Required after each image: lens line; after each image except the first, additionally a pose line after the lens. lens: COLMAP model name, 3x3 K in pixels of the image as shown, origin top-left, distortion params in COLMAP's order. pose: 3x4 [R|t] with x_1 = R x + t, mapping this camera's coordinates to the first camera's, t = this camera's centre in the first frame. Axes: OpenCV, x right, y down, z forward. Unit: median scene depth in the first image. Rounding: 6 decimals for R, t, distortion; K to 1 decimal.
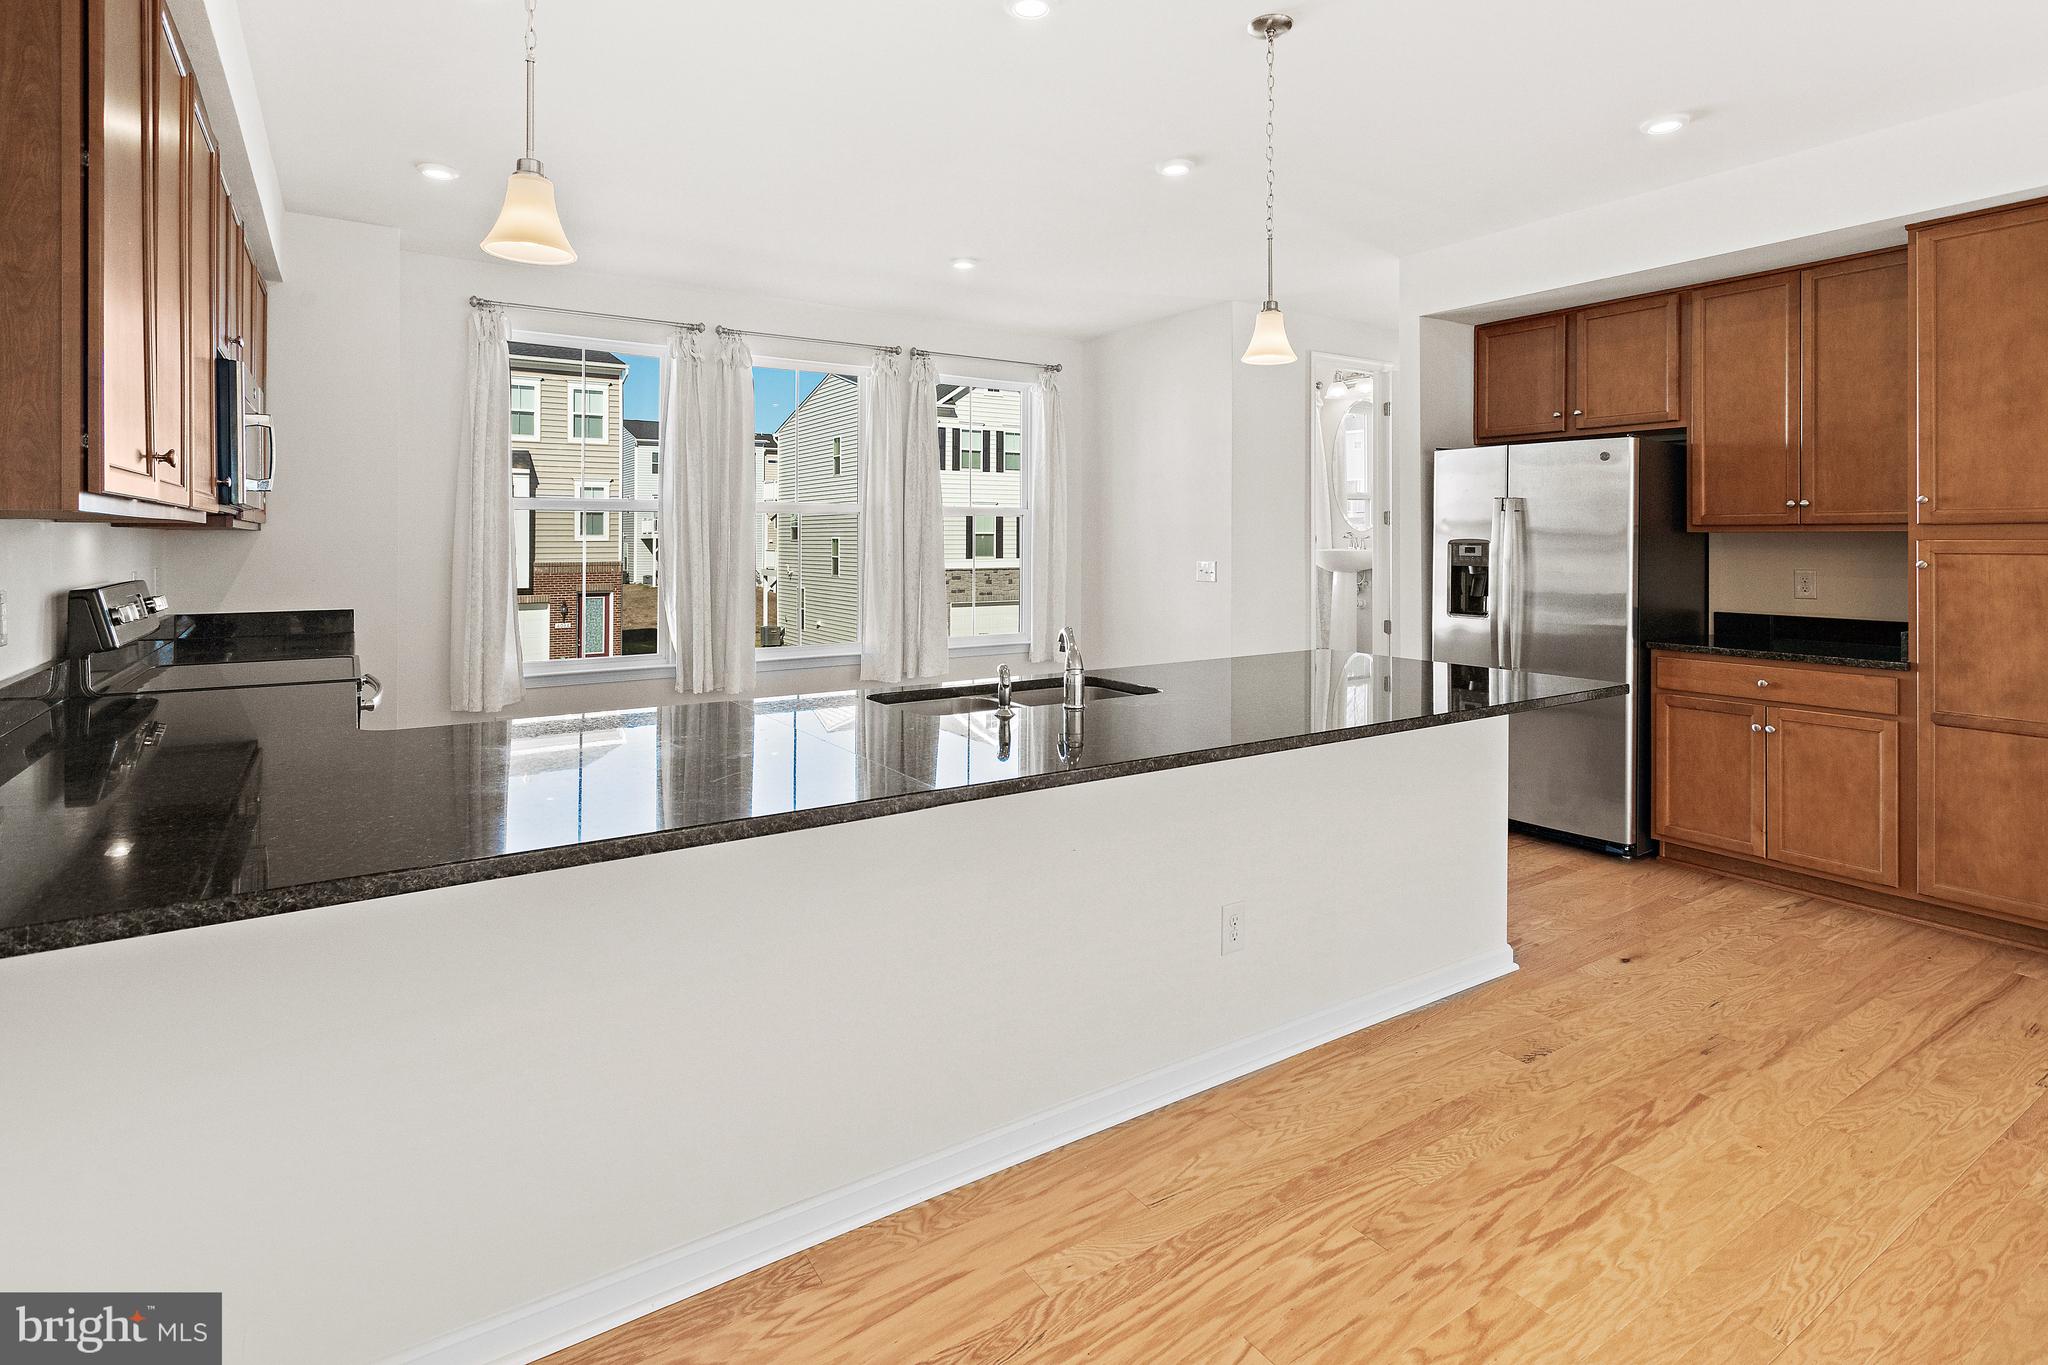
lens RADIAL K [[1012.3, 0, 1020.8], [0, 1012.3, 536.8], [0, 0, 1]] dist [0.009269, -0.000566]
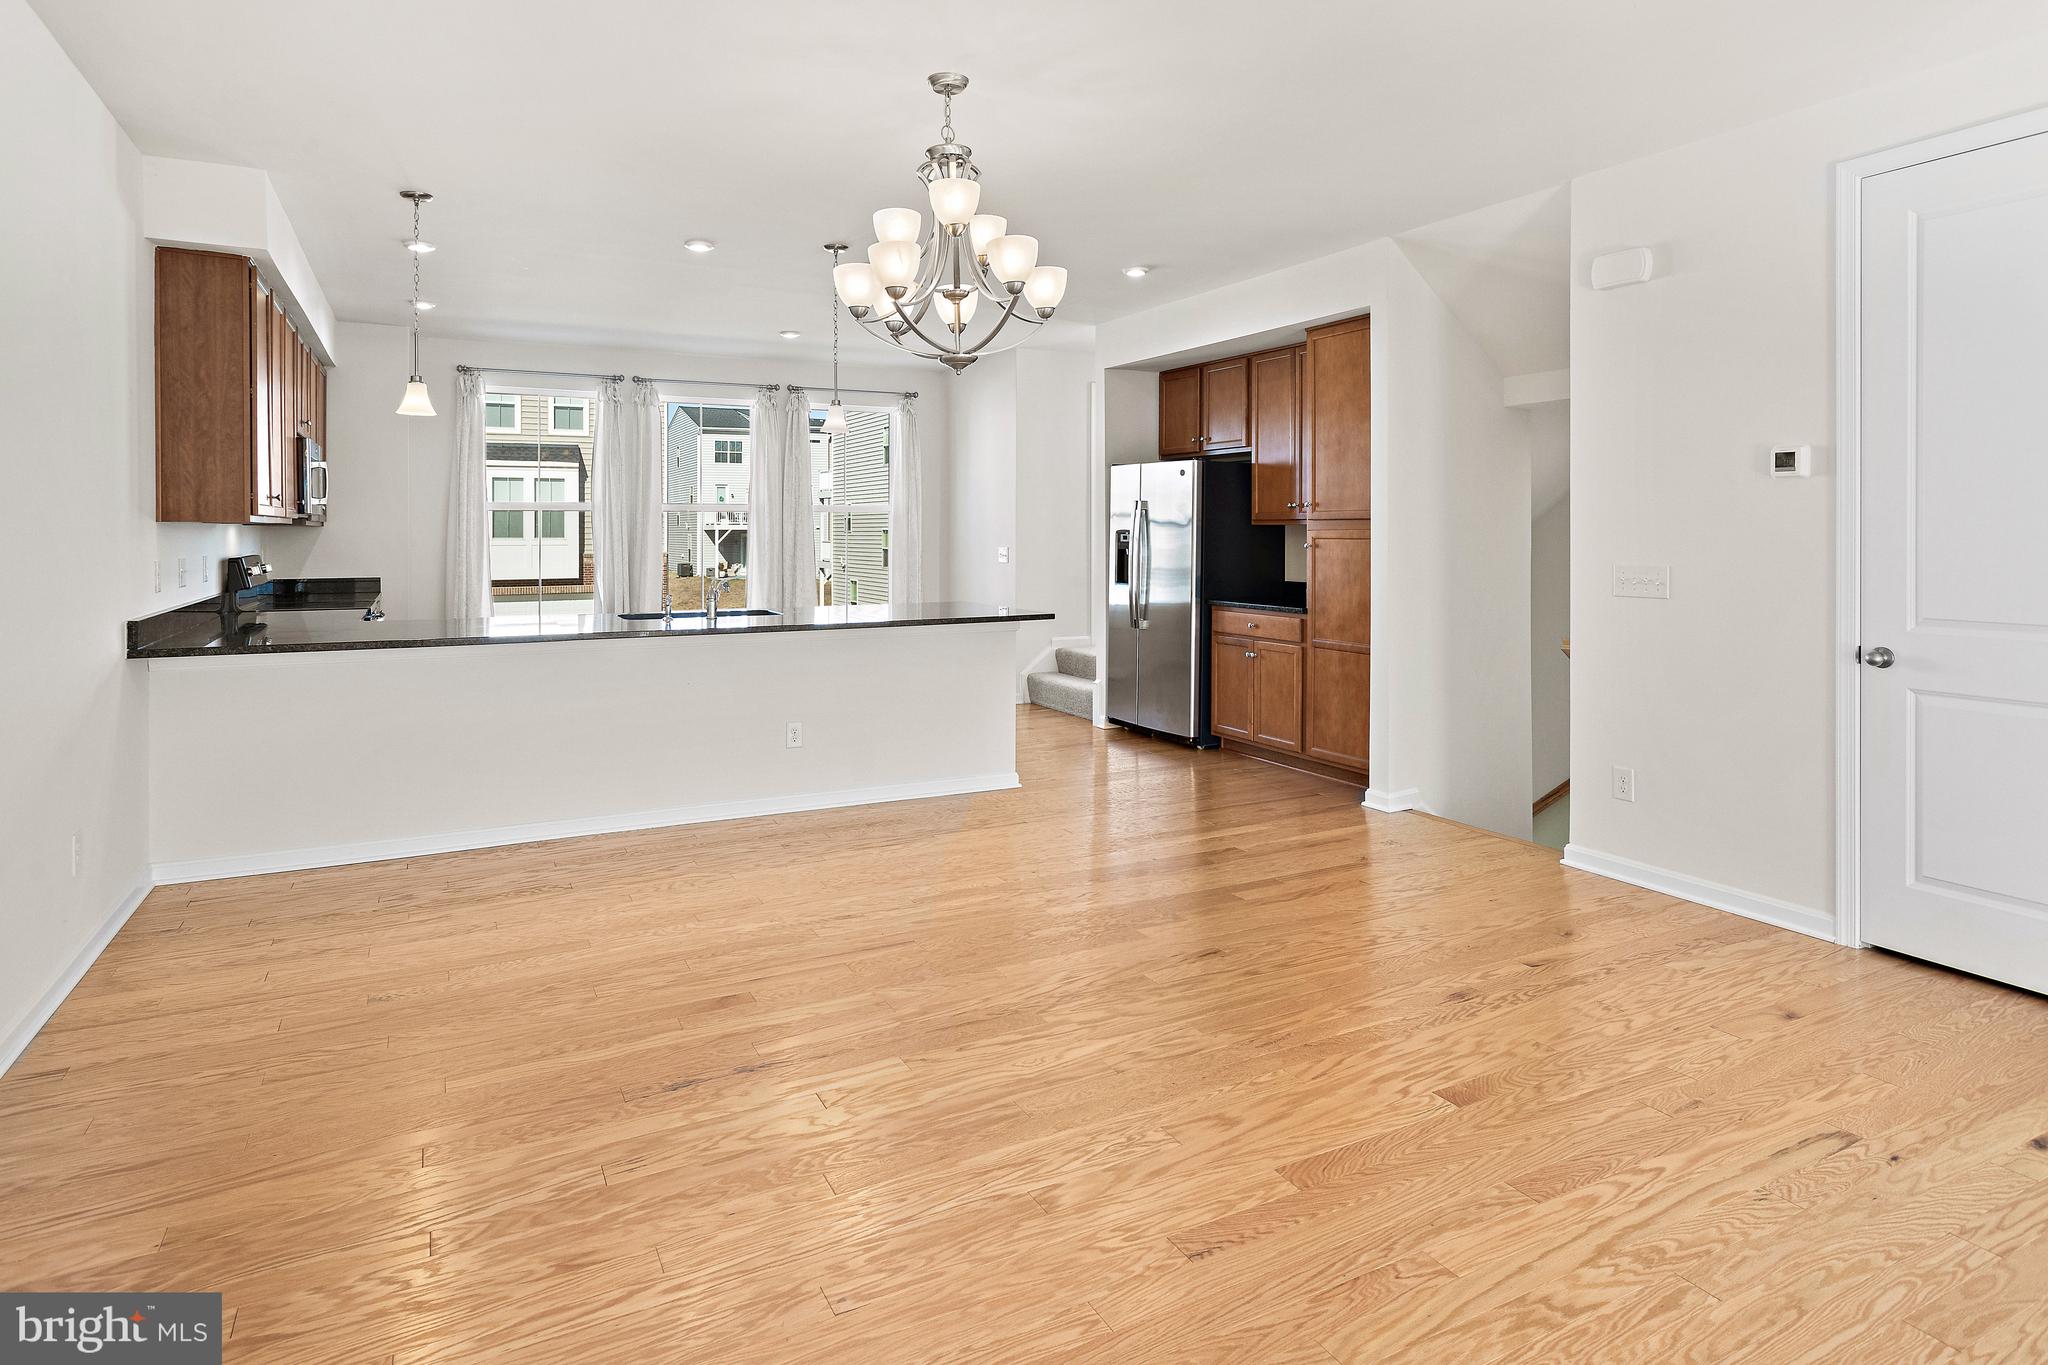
lens RADIAL K [[1136.2, 0, 1023.4], [0, 1136.2, 531.9], [0, 0, 1]] dist [0.007983, 0.001444]
pose [[0.994886, -0.002251, -0.100979, 0.588984], [0.002687, 0.999988, 0.004178, -0.002687], [0.100969, -0.004428, 0.994880, -0.746457]]
